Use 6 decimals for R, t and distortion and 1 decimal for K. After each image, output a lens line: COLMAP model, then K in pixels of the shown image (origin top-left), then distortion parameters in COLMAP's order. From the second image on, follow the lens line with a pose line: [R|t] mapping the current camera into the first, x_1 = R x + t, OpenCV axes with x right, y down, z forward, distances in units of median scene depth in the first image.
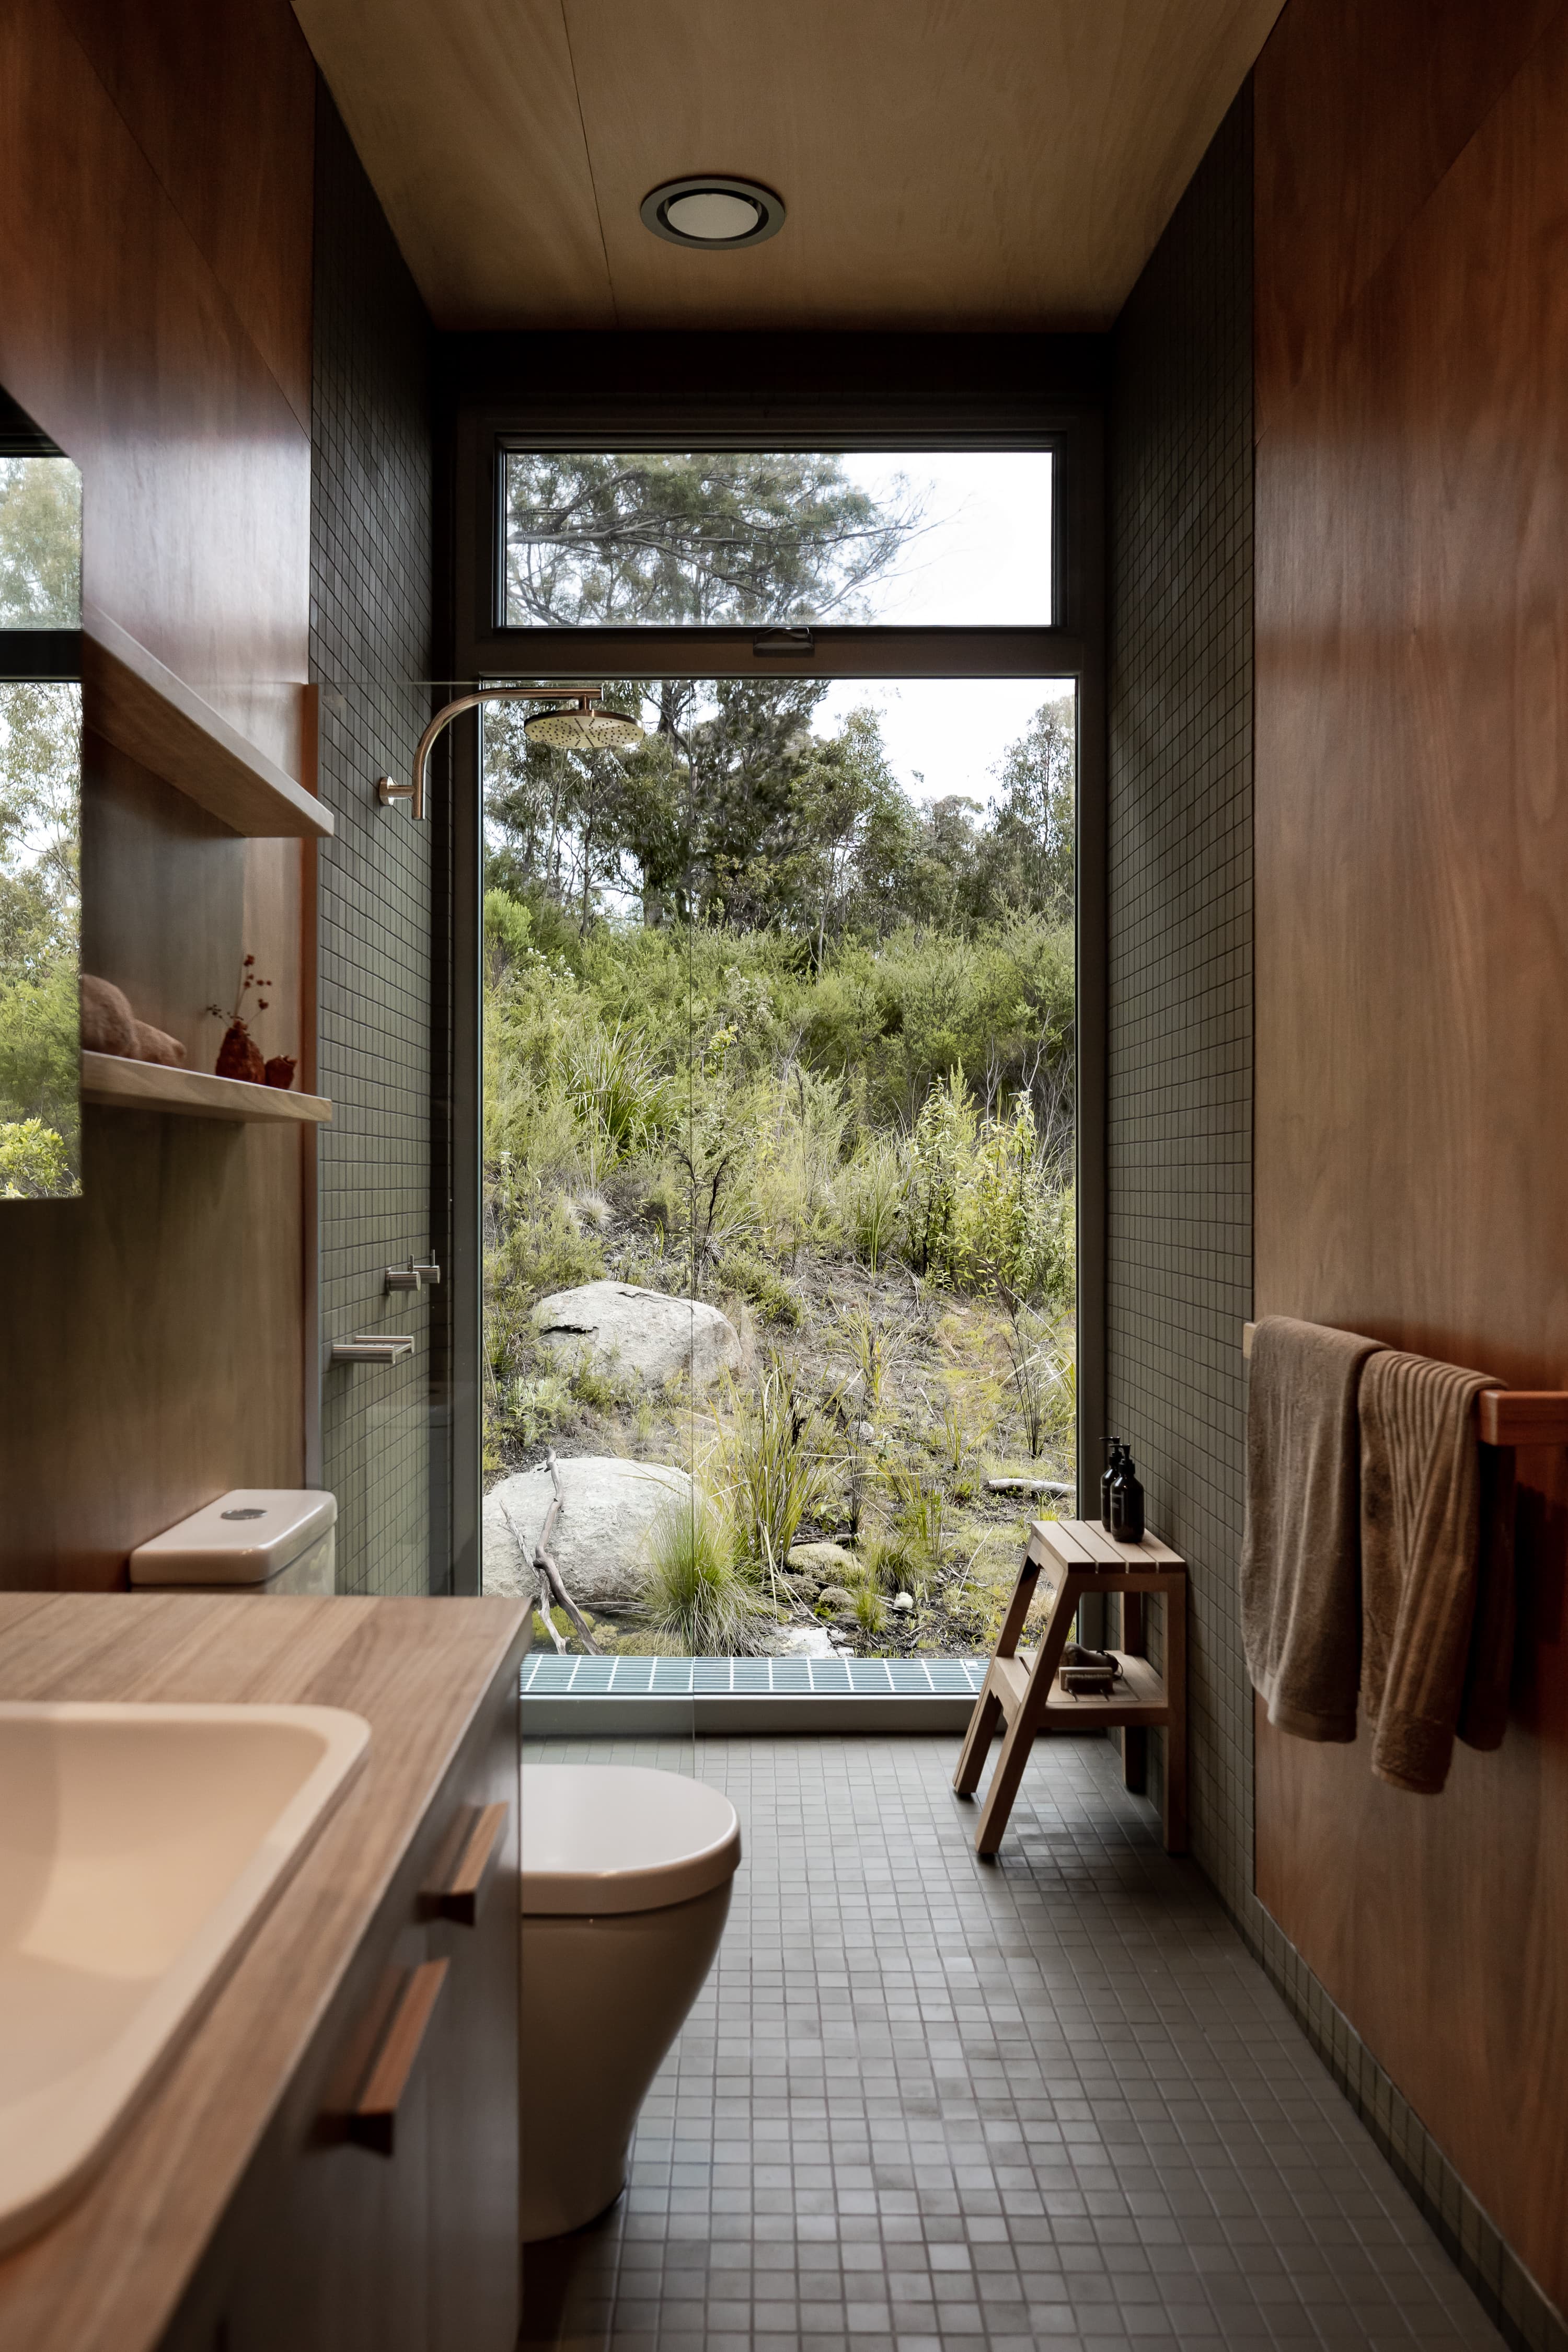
lens RADIAL K [[1532.3, 0, 755.0], [0, 1532.3, 1178.4], [0, 0, 1]] dist [-0.020635, -0.000774]
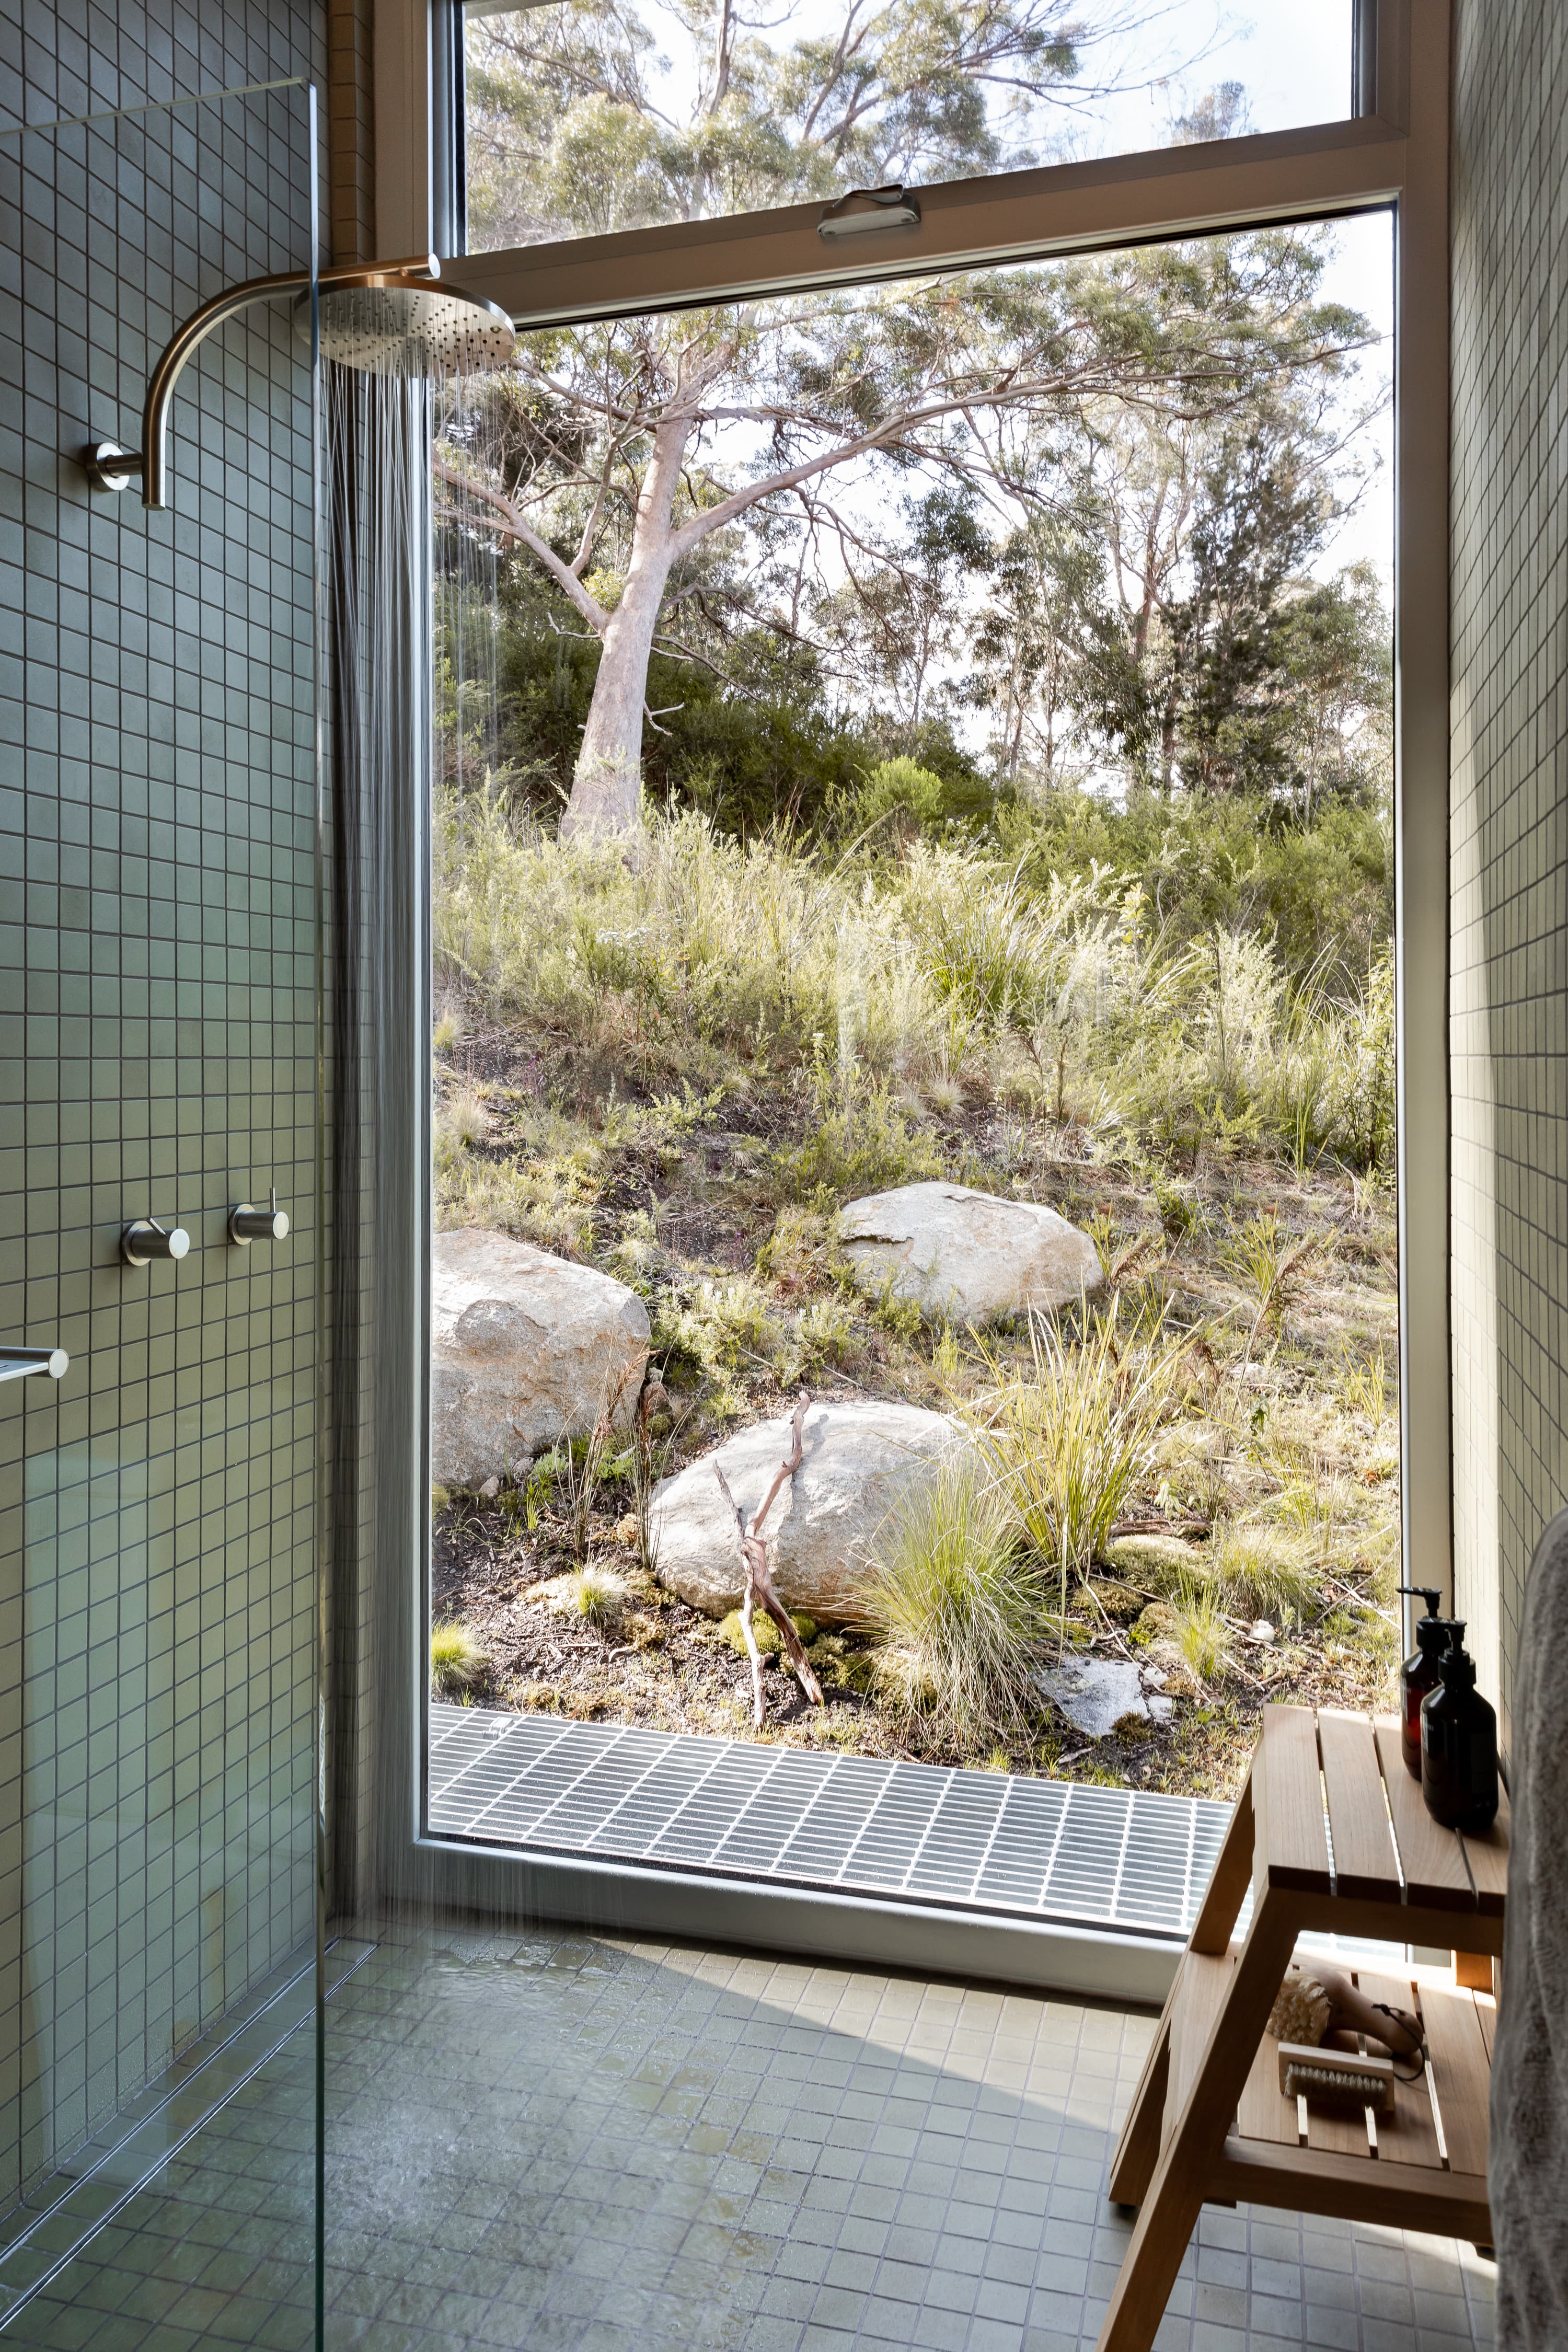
lens RADIAL K [[1429.4, 0, 780.6], [0, 1429.4, 1058.7], [0, 0, 1]] dist [0.002372, -0.001017]
pose [[0.943875, -0.001646, -0.330298, 0.100772], [0.002500, 0.999995, 0.002159, -0.004738], [0.330292, -0.002864, 0.943874, 0.249794]]
